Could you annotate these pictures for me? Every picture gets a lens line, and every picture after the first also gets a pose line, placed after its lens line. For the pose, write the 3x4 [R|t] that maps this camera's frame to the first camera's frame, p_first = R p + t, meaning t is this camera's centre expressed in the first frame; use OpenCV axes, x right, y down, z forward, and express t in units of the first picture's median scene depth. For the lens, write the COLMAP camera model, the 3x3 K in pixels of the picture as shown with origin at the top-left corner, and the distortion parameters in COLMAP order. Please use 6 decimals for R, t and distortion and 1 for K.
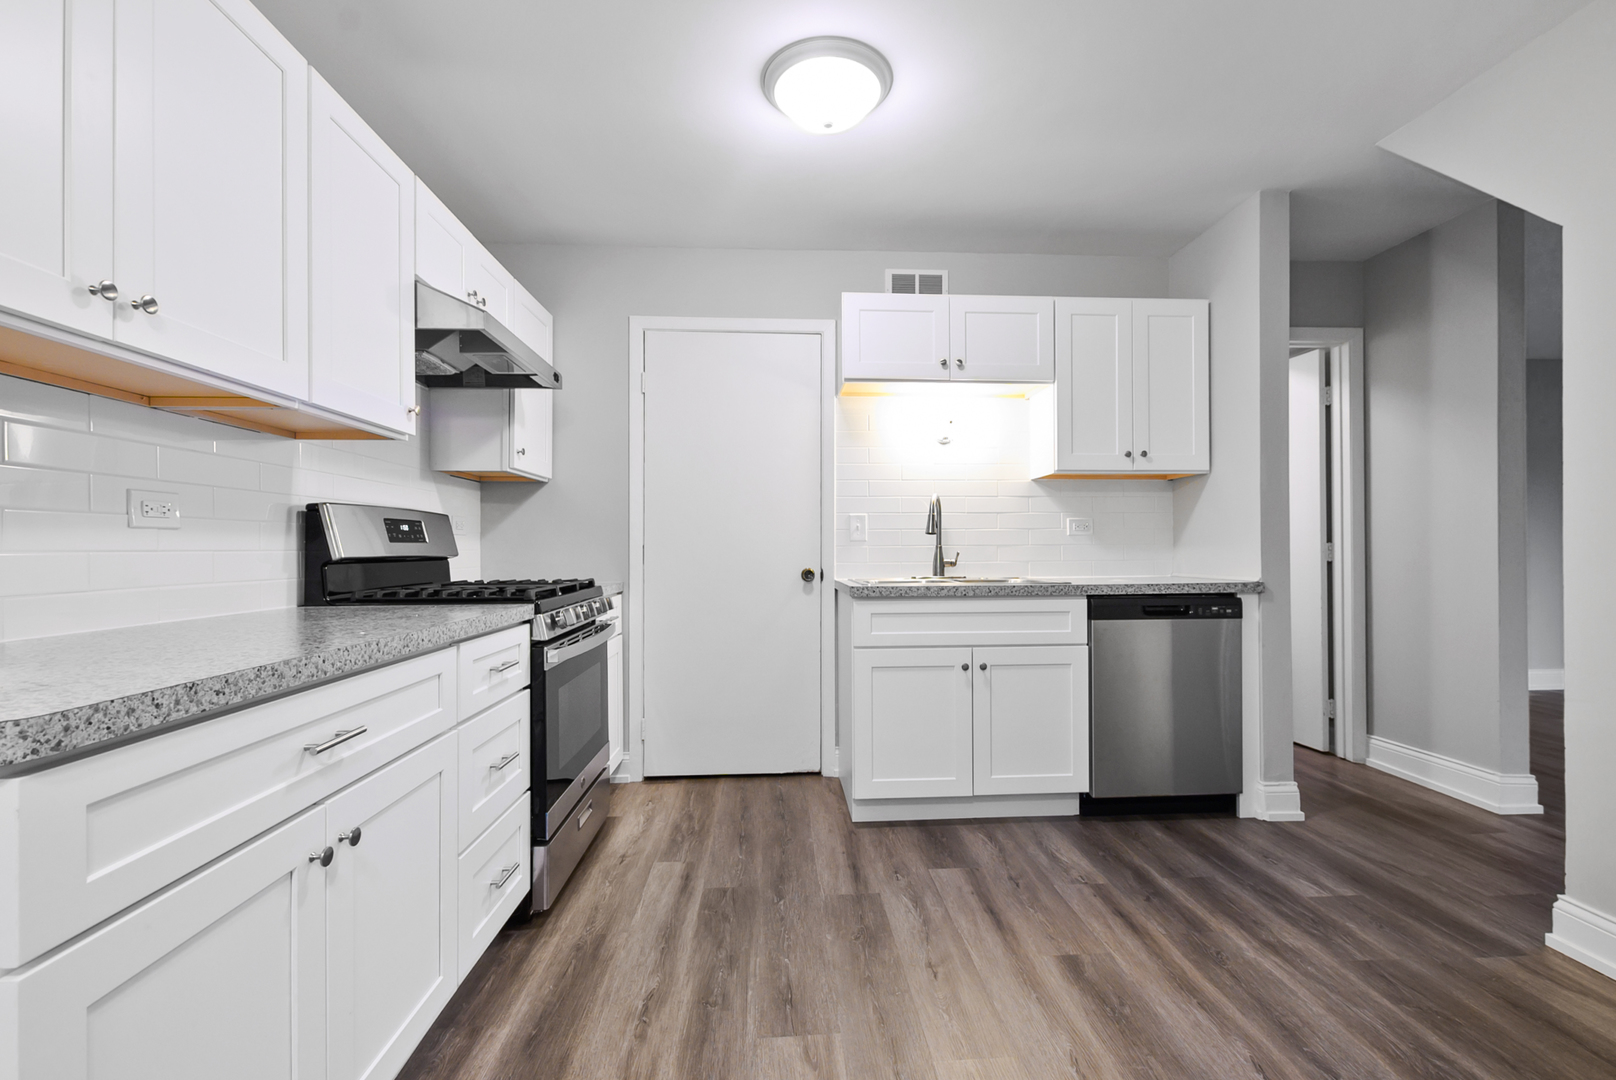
lens RADIAL K [[715.2, 0, 813.1], [0, 715.2, 544.7], [0, 0, 1]] dist [0.007988, -0.002517]
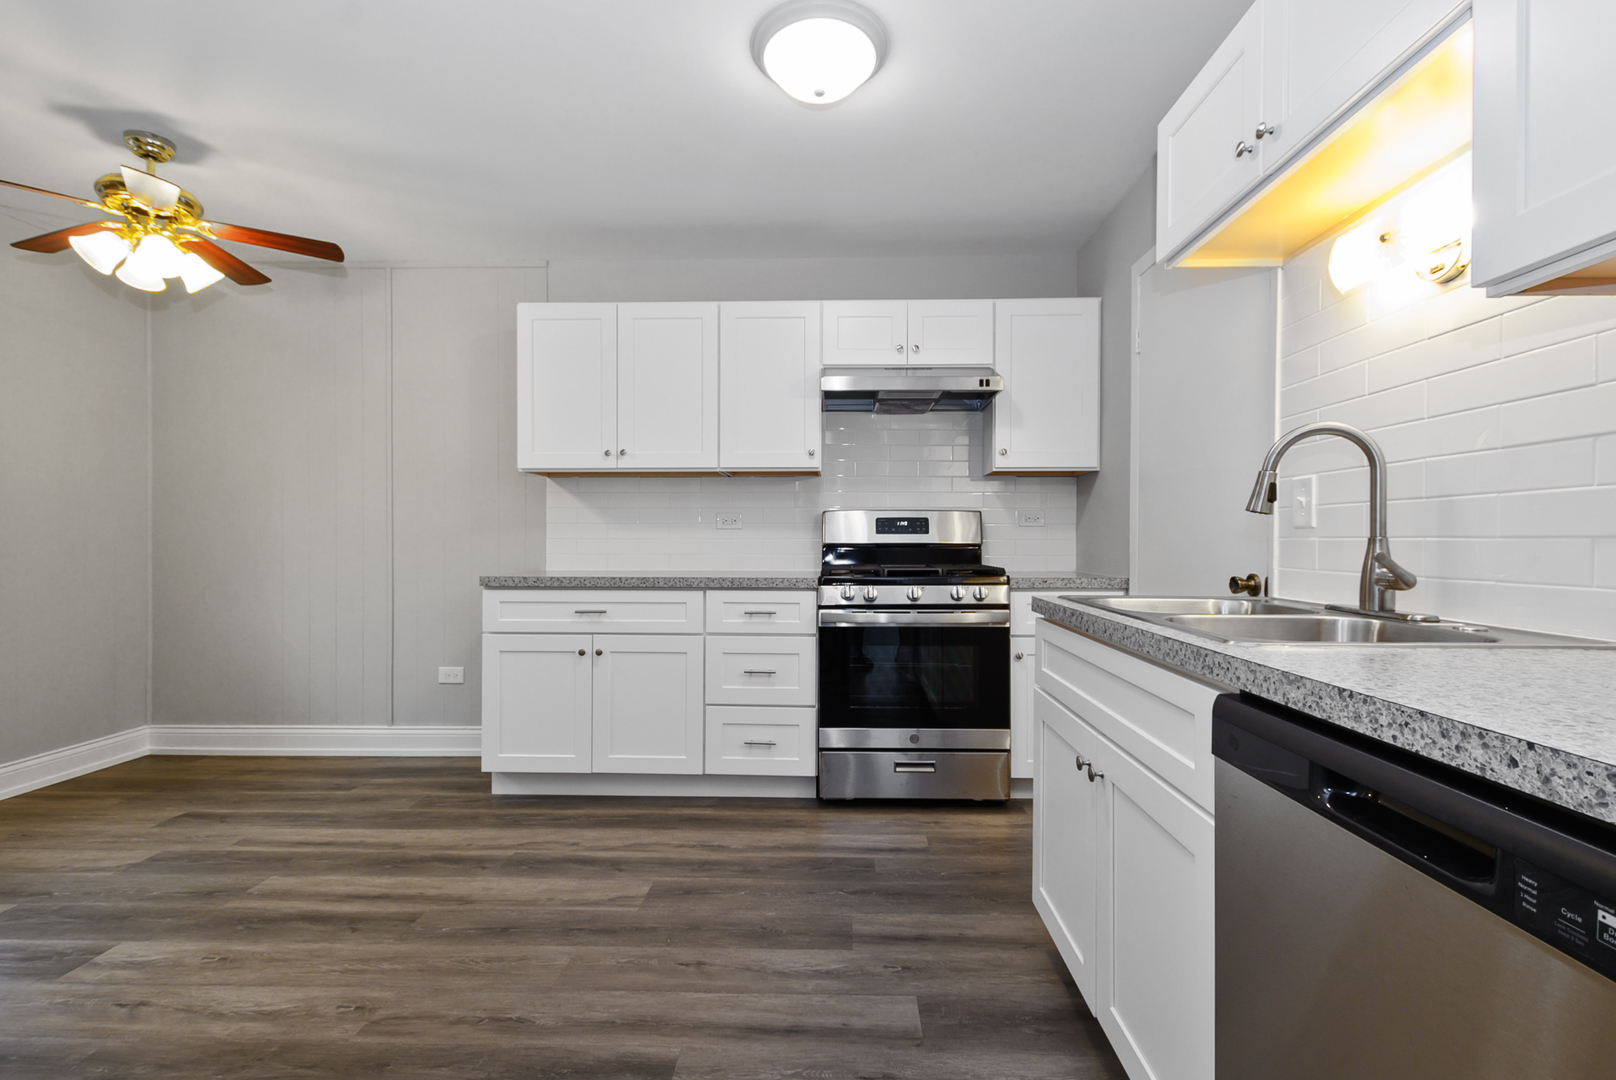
lens RADIAL K [[715.2, 0, 819.8], [0, 715.2, 545.1], [0, 0, 1]] dist [0.007988, -0.002517]
pose [[-0.096562, 0.014479, -0.995222, 0.760178], [0.004309, 0.999891, 0.014129, -0.001381], [0.995318, -0.002924, -0.096613, 0.855022]]
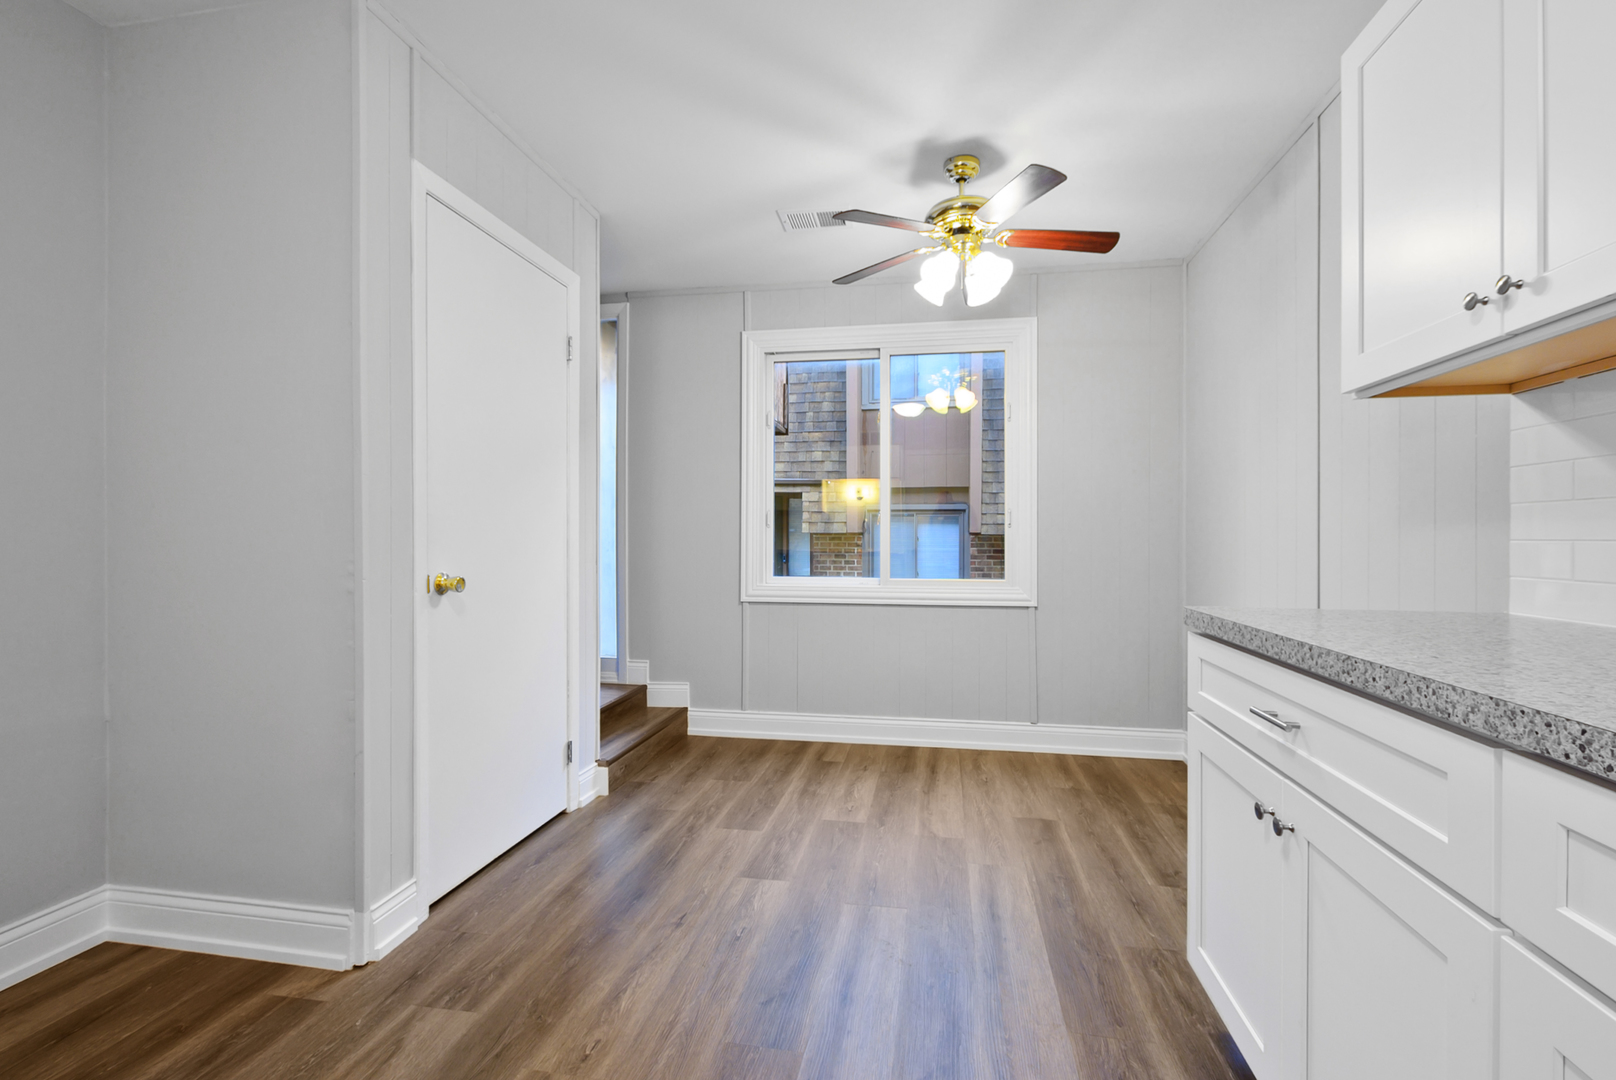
lens RADIAL K [[715.2, 0, 822.1], [0, 715.2, 528.8], [0, 0, 1]] dist [0.007988, -0.002517]
pose [[-0.970311, 0.006287, 0.241778, -0.110195], [0.002383, 0.999862, -0.016439, 0.003300], [-0.241848, -0.015374, -0.970192, 0.901806]]
